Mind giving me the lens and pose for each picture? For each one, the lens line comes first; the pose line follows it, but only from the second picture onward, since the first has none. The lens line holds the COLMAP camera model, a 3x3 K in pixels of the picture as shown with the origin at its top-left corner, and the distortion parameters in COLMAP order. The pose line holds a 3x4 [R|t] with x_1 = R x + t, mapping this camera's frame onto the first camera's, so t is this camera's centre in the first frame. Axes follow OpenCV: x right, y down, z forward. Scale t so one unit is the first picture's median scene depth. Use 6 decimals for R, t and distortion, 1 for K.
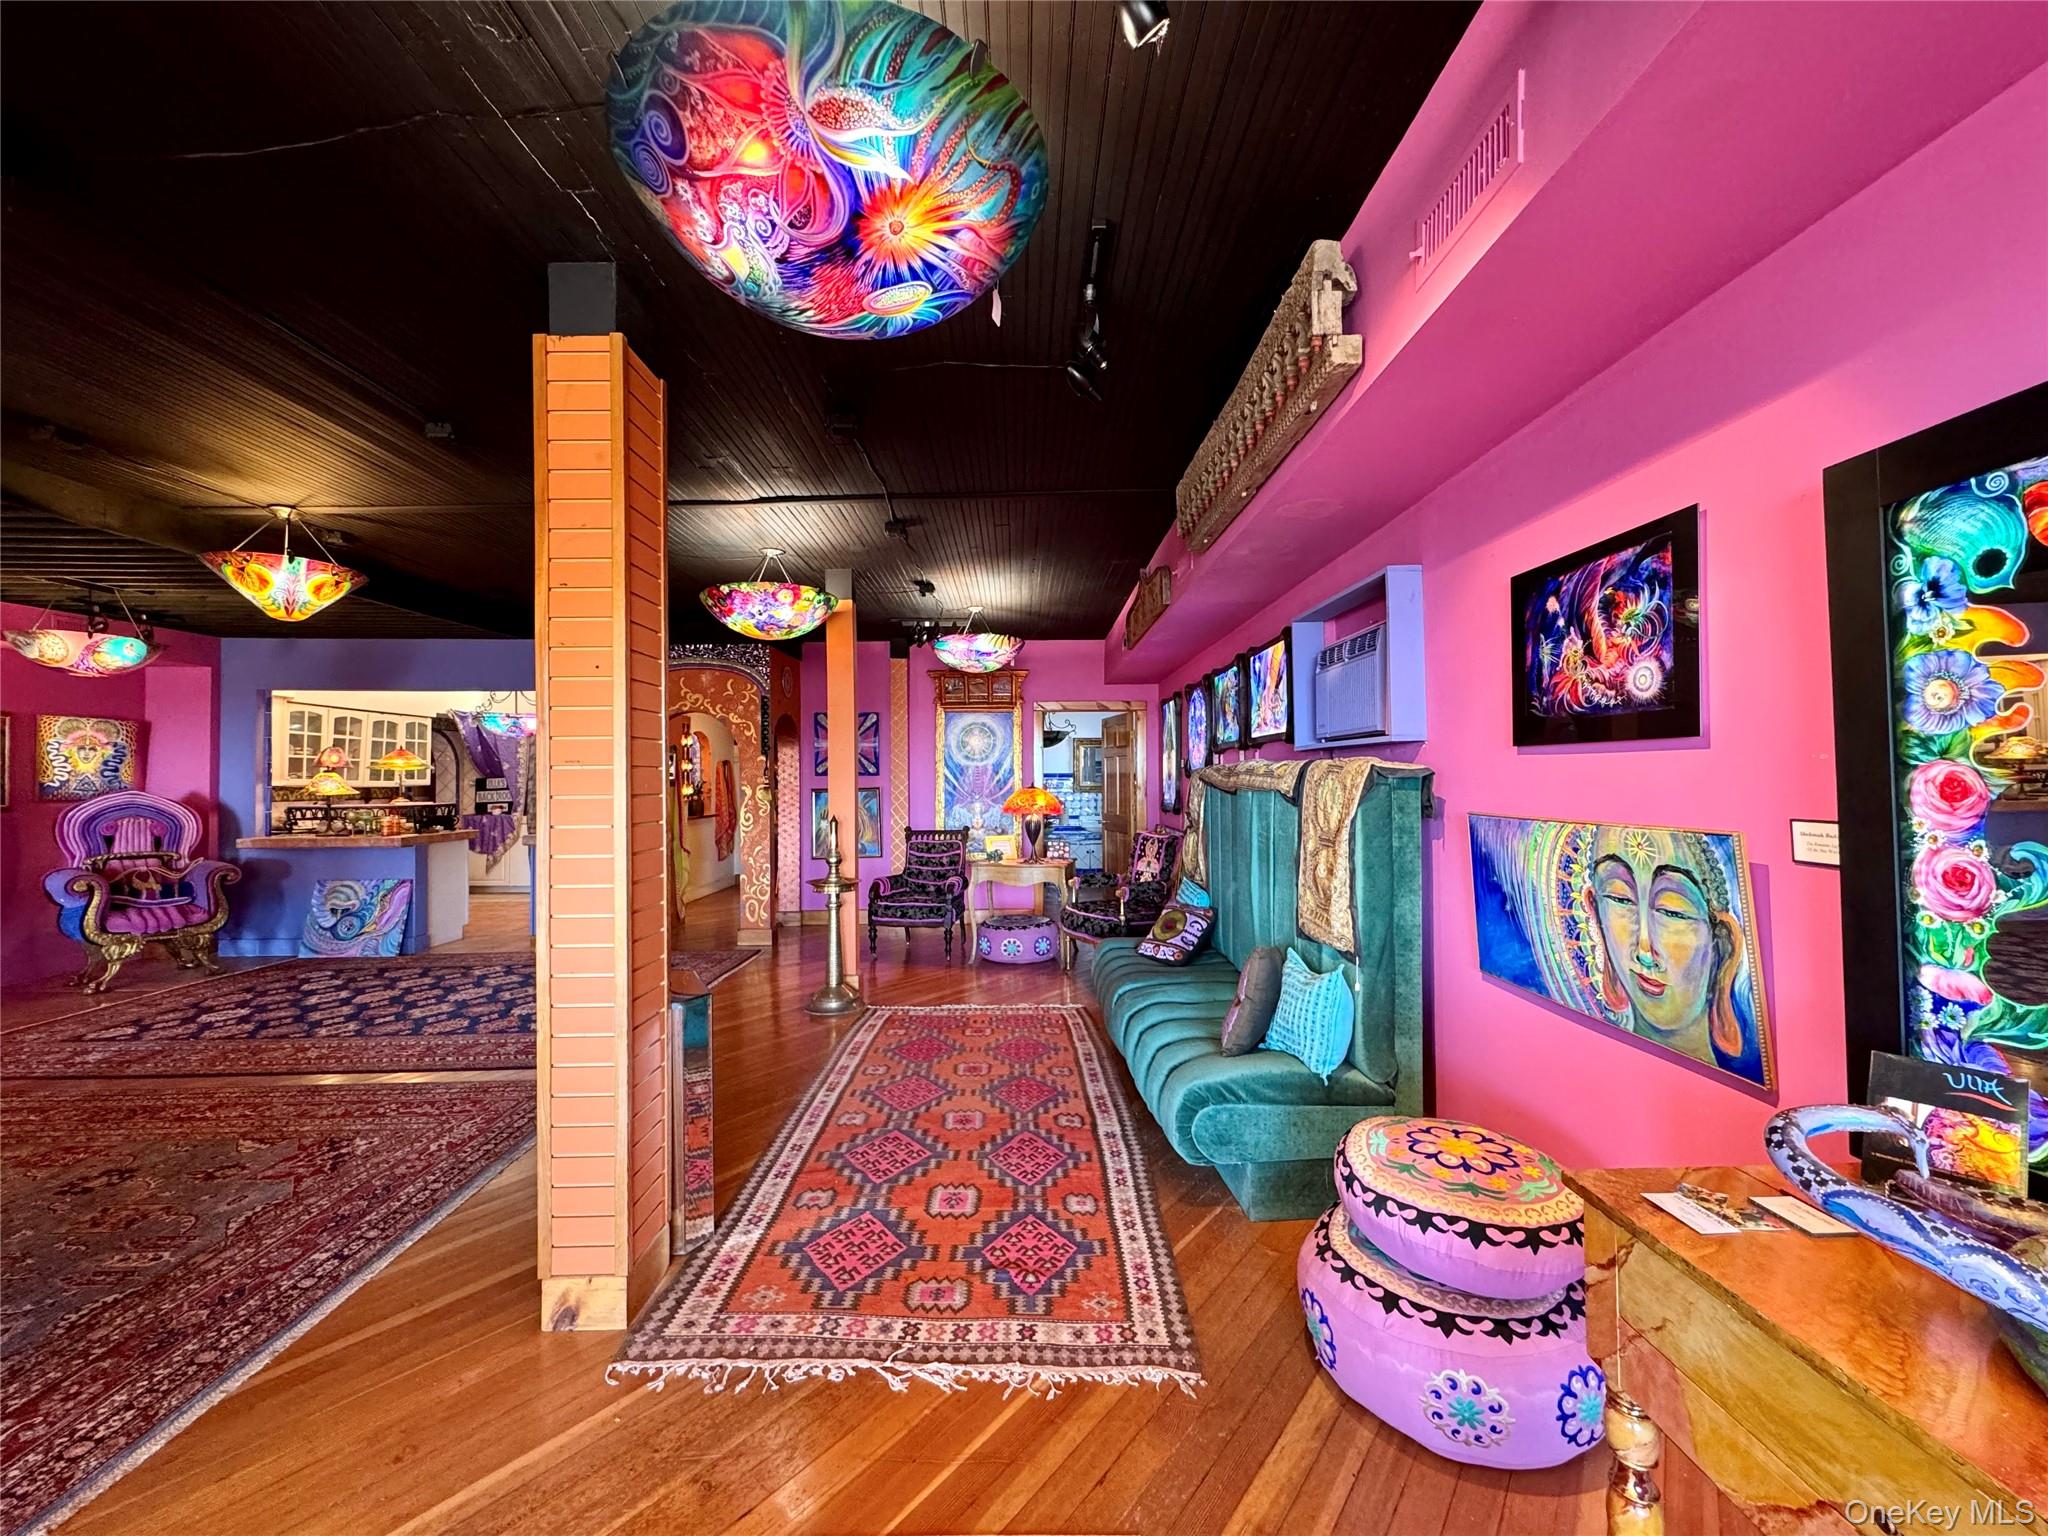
lens RADIAL K [[813.1, 0, 1025.1], [0, 813.1, 772.4], [0, 0, 1]] dist [-0.005930, 0.003113]
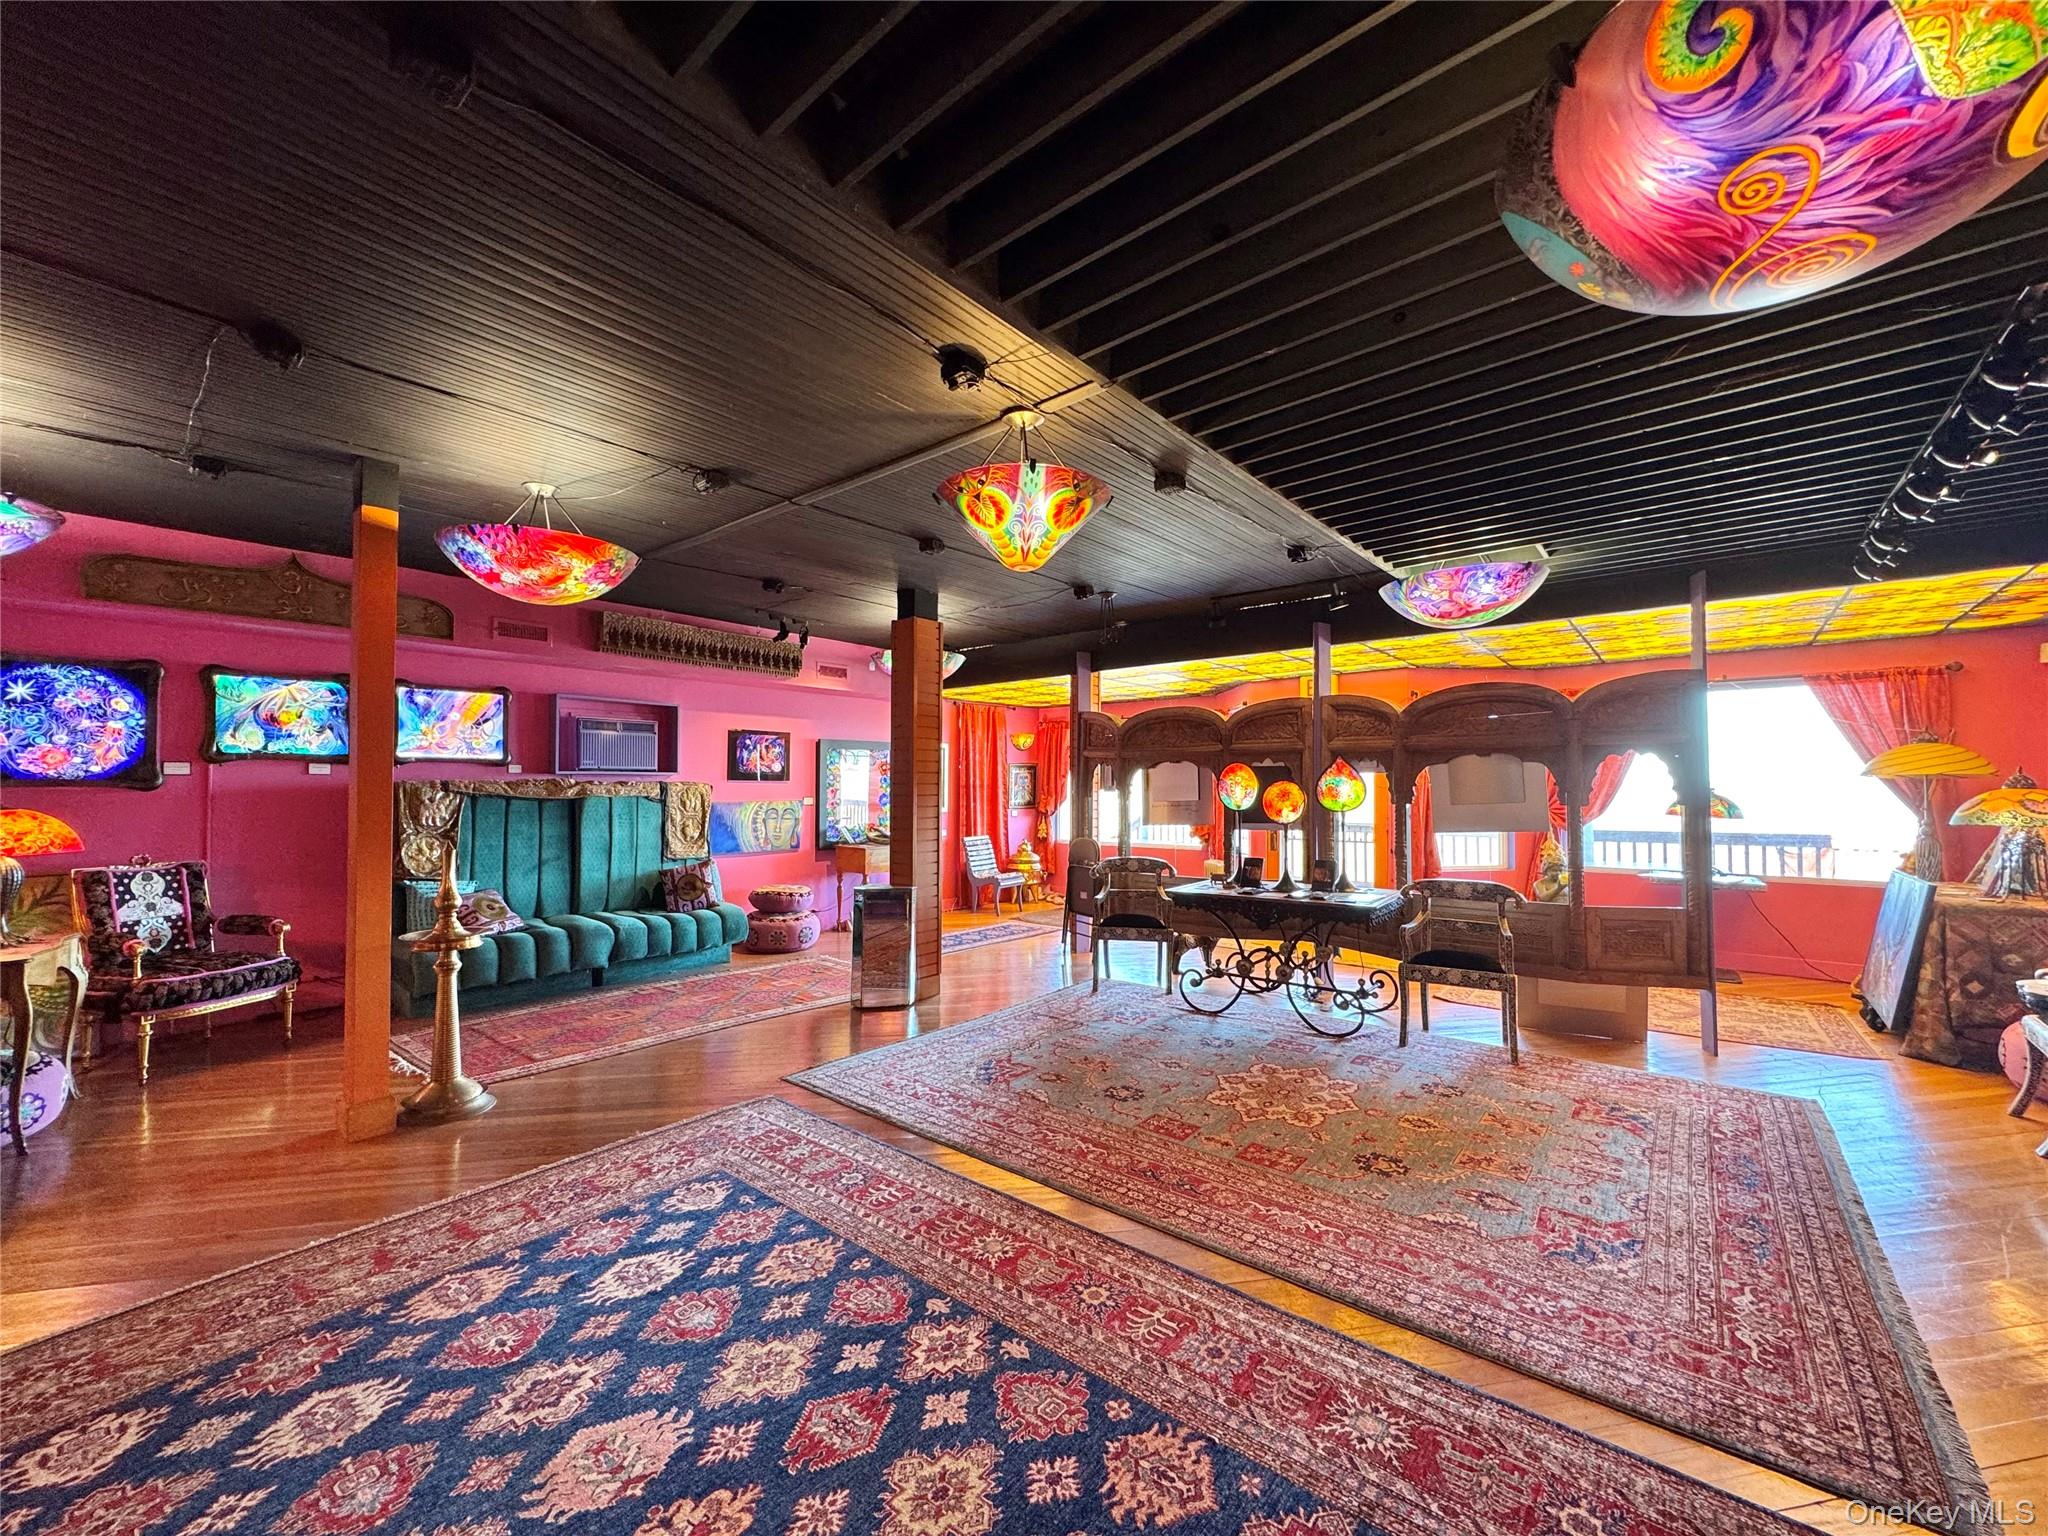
lens RADIAL K [[813.1, 0, 1024.3], [0, 813.1, 775.0], [0, 0, 1]] dist [-0.005930, 0.003113]
pose [[-0.760223, 0.018092, 0.649410, -2.258442], [0.002222, 0.999679, -0.025248, 0.030147], [-0.649659, -0.017751, -0.760019, 2.532458]]
